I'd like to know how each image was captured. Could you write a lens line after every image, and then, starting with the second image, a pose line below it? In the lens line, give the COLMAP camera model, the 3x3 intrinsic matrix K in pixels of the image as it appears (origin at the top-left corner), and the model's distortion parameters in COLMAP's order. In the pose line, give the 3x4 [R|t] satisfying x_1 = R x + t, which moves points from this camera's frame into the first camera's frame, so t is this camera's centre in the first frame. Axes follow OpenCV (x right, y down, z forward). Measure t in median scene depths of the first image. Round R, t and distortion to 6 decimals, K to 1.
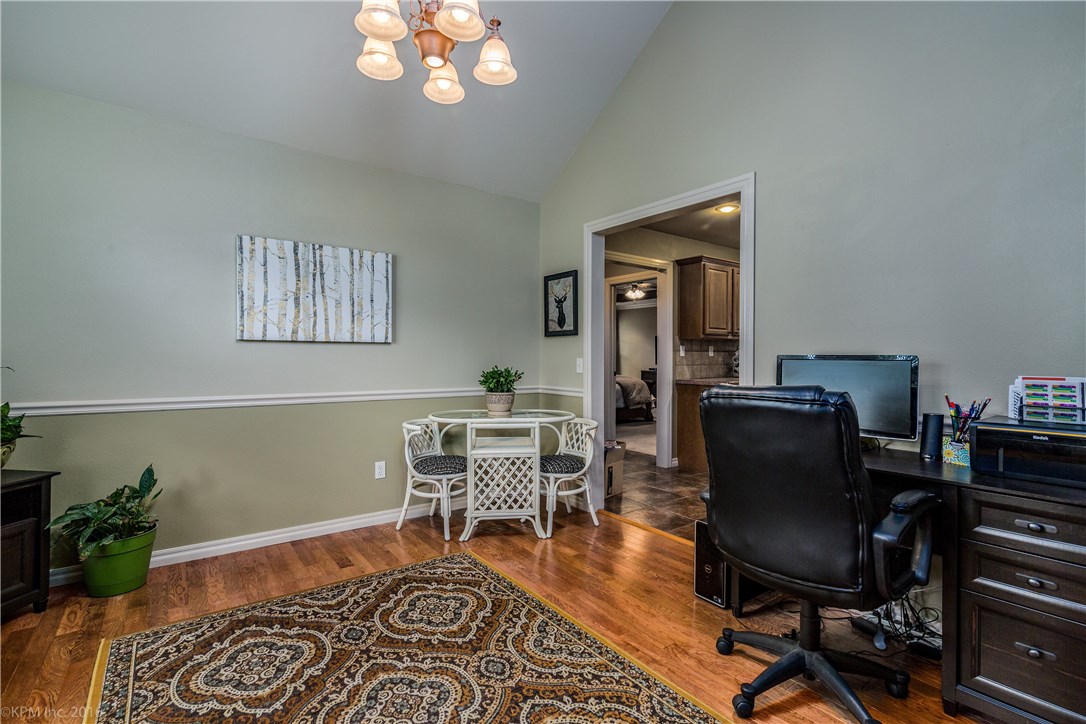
lens RADIAL K [[495.6, 0, 541.1], [0, 495.6, 360.9], [0, 0, 1]] dist [-0.002083, 0.000712]
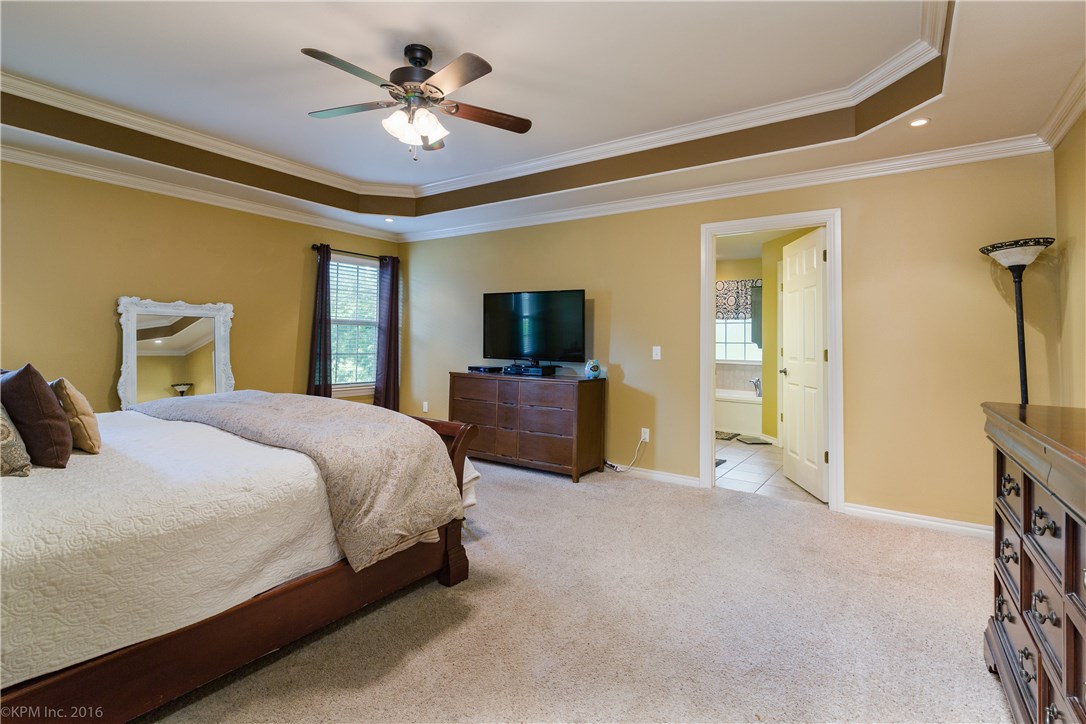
lens RADIAL K [[495.6, 0, 518.1], [0, 495.6, 352.7], [0, 0, 1]] dist [-0.002083, 0.000712]
pose [[0.963352, -0.000268, 0.268242, 0.183203], [-0.002657, 0.999941, 0.010542, -0.001401], [-0.268228, -0.010868, 0.963294, 0.759677]]
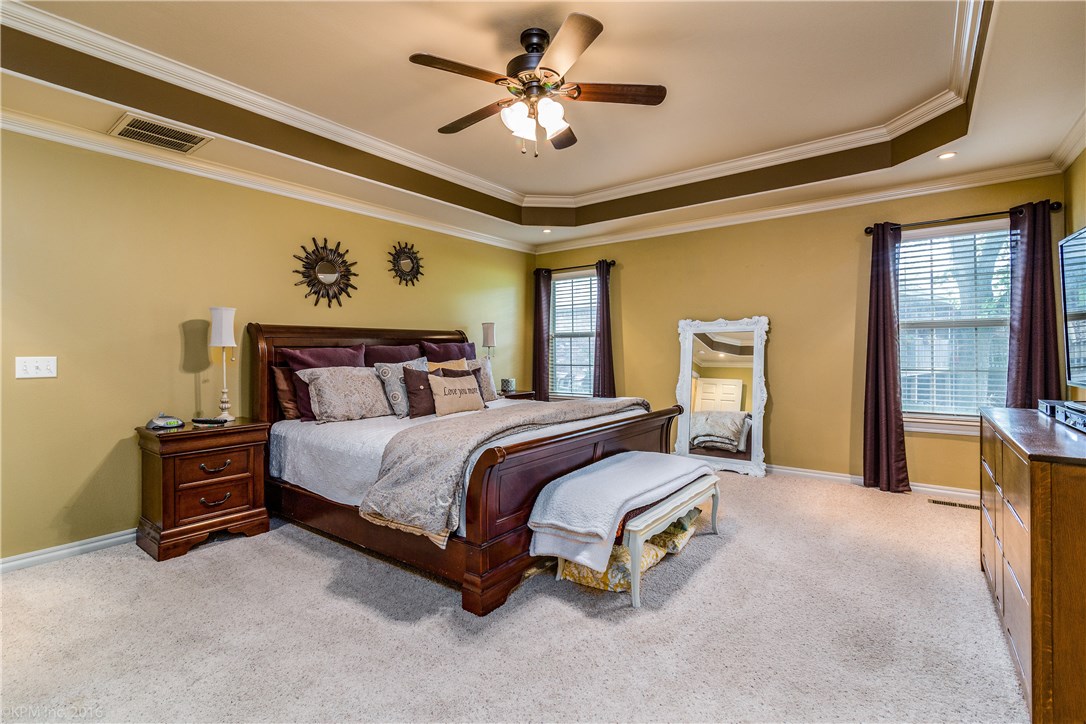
lens RADIAL K [[495.6, 0, 543.4], [0, 495.6, 357.0], [0, 0, 1]] dist [-0.002083, 0.000712]
pose [[0.276377, -0.002511, -0.961046, 0.494106], [-0.001897, 0.999993, -0.003158, -0.002290], [0.961047, 0.002696, 0.276370, 1.005539]]
